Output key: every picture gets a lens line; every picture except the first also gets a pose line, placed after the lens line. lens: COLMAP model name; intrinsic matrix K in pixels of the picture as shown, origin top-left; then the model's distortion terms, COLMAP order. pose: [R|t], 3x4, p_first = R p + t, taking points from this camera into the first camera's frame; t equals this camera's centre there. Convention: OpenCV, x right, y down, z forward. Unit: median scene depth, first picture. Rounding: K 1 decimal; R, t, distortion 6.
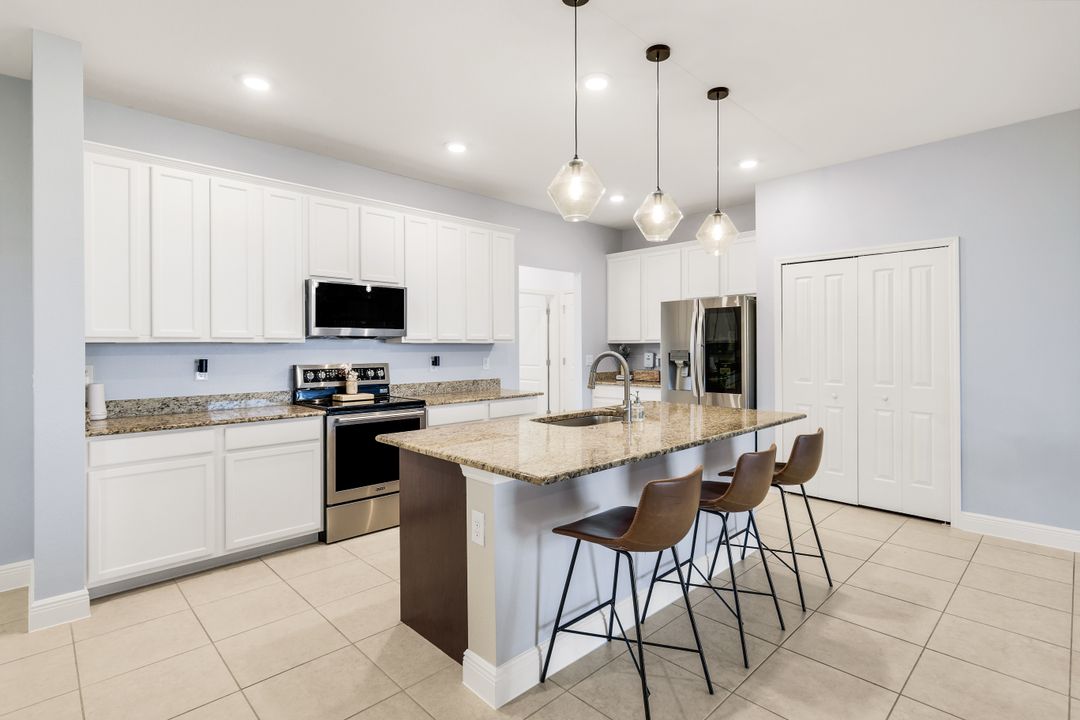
lens RADIAL K [[529.0, 0, 541.9], [0, 529.0, 350.0], [0, 0, 1]] dist [-0.000594, -0.001412]
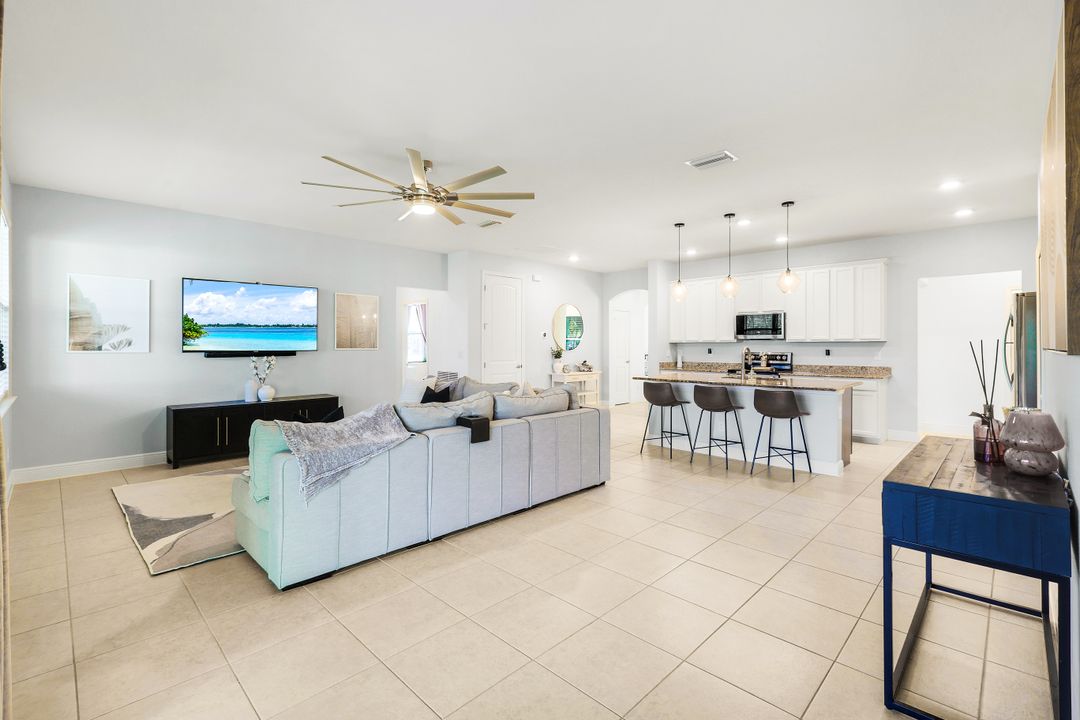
lens RADIAL K [[479.1, 0, 539.4], [0, 479.1, 350.4], [0, 0, 1]] dist [0.006792, -0.001741]
pose [[0.020921, 0.015086, -0.999667, 1.485511], [-0.003808, 0.999880, 0.015010, -0.005159], [0.999774, 0.003493, 0.020976, 0.091562]]
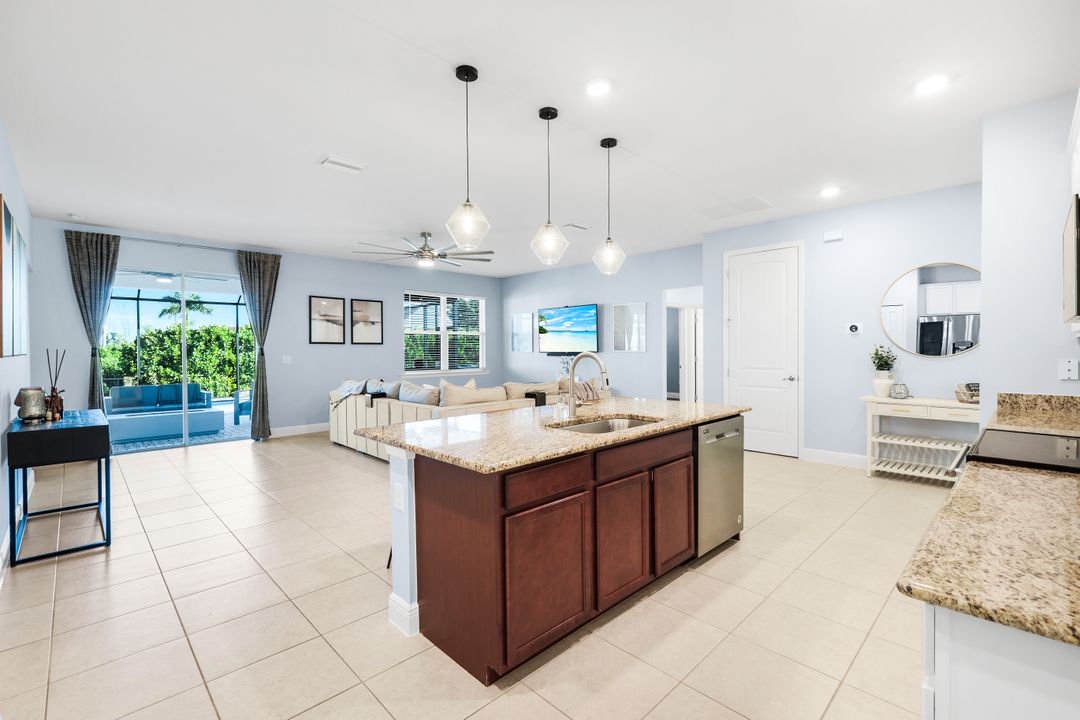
lens RADIAL K [[479.1, 0, 541.4], [0, 479.1, 351.5], [0, 0, 1]] dist [0.006792, -0.001741]
pose [[-0.999914, 0.012597, -0.003708, 0.165198], [0.012560, 0.999874, 0.009745, -0.005530], [0.003830, 0.009698, -0.999946, 1.406859]]
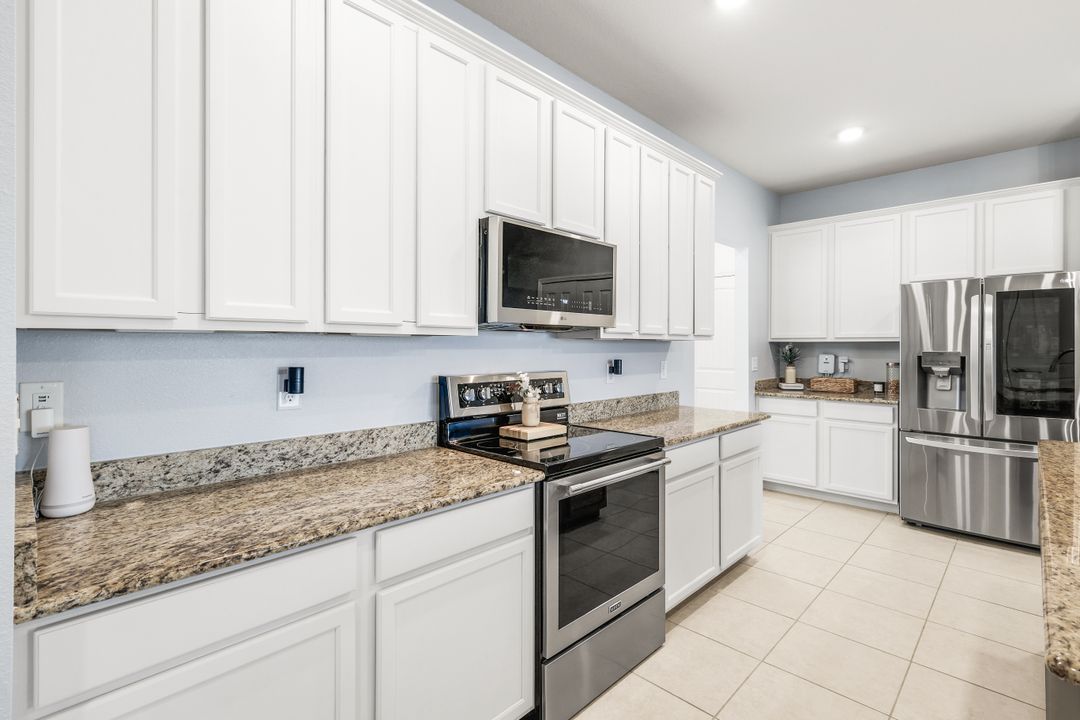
lens RADIAL K [[500.9, 0, 543.2], [0, 500.9, 350.1], [0, 0, 1]] dist [0.000125, 0.000471]
pose [[0.999493, 0.007576, 0.030923, -0.364051], [-0.007722, 0.999960, 0.004594, -0.002146], [-0.030887, -0.004831, 0.999511, 0.448402]]
